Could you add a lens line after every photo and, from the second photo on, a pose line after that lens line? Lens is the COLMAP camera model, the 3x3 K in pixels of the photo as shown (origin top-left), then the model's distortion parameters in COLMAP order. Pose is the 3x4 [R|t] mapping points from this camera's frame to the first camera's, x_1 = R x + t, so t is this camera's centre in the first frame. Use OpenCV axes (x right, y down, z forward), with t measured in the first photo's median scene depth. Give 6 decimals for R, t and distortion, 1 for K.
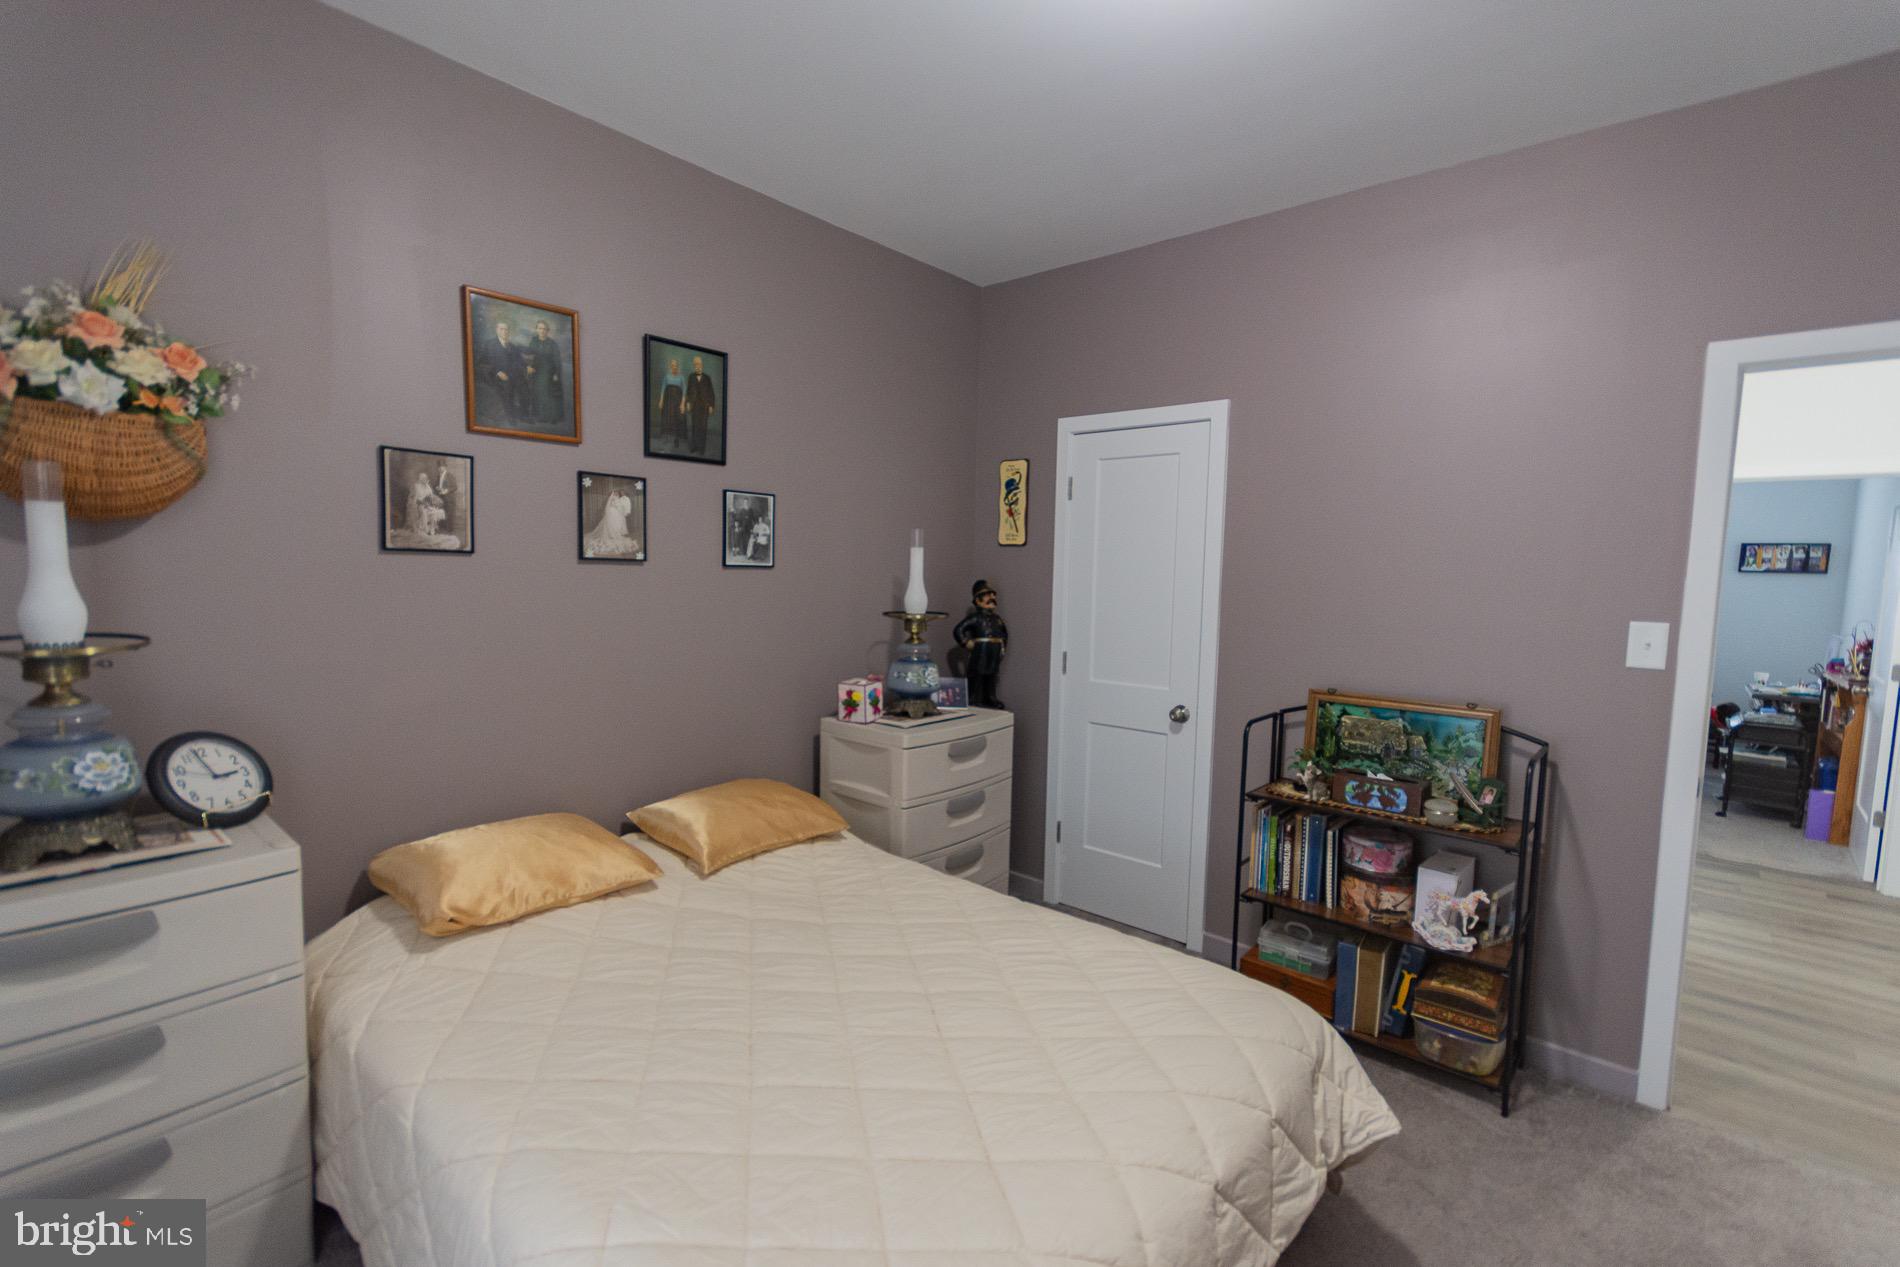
lens RADIAL K [[846.1, 0, 949.2], [0, 846.1, 642.2], [0, 0, 1]] dist [0.004685, 0.000535]
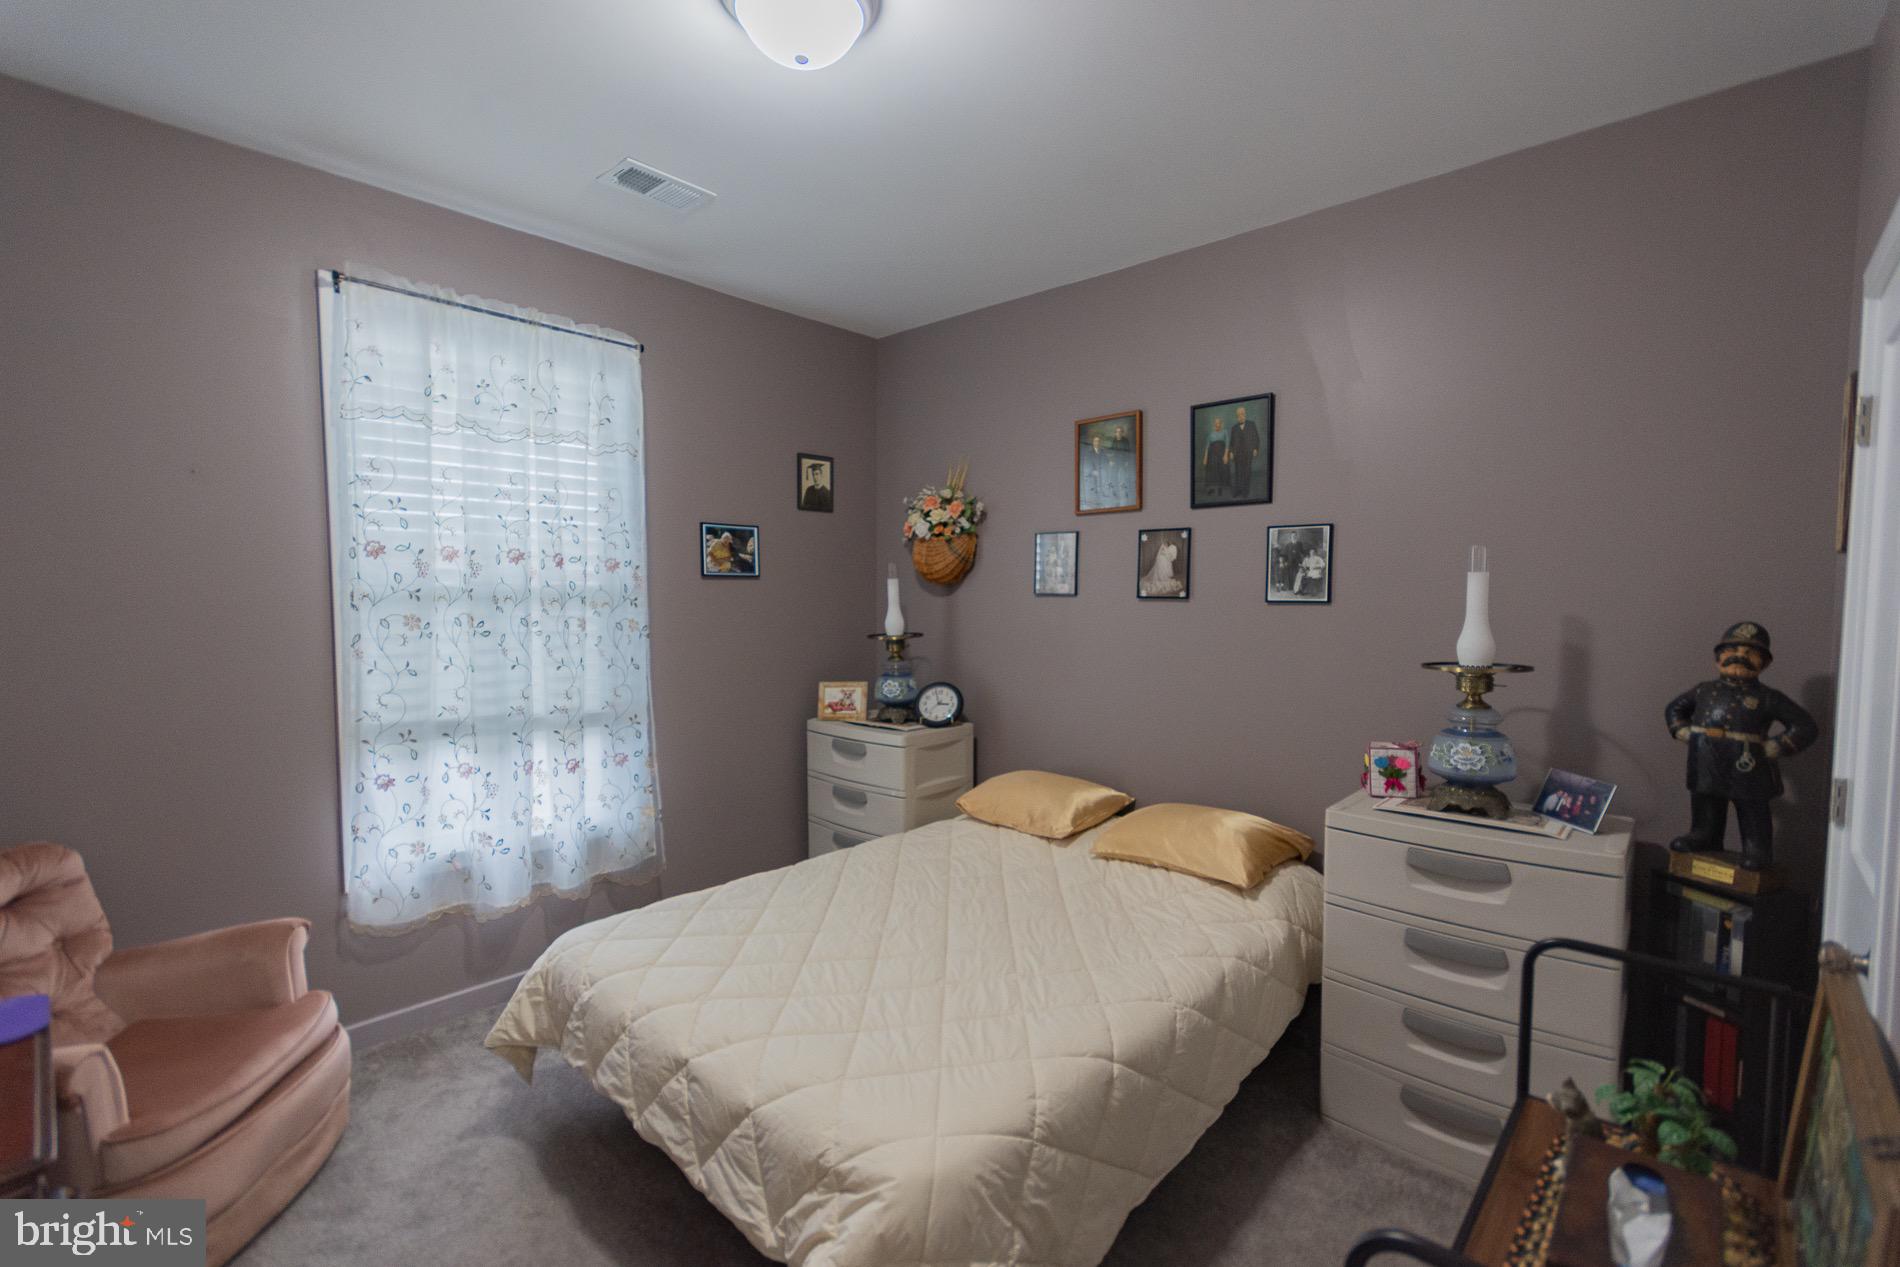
lens RADIAL K [[828.5, 0, 948.7], [0, 828.5, 639.9], [0, 0, 1]] dist [0.003096, 0.000180]
pose [[-0.012431, 0.050598, -0.998642, 0.784343], [-0.073584, 0.995965, 0.051379, -0.072097], [0.997212, 0.074123, -0.008657, 0.675356]]
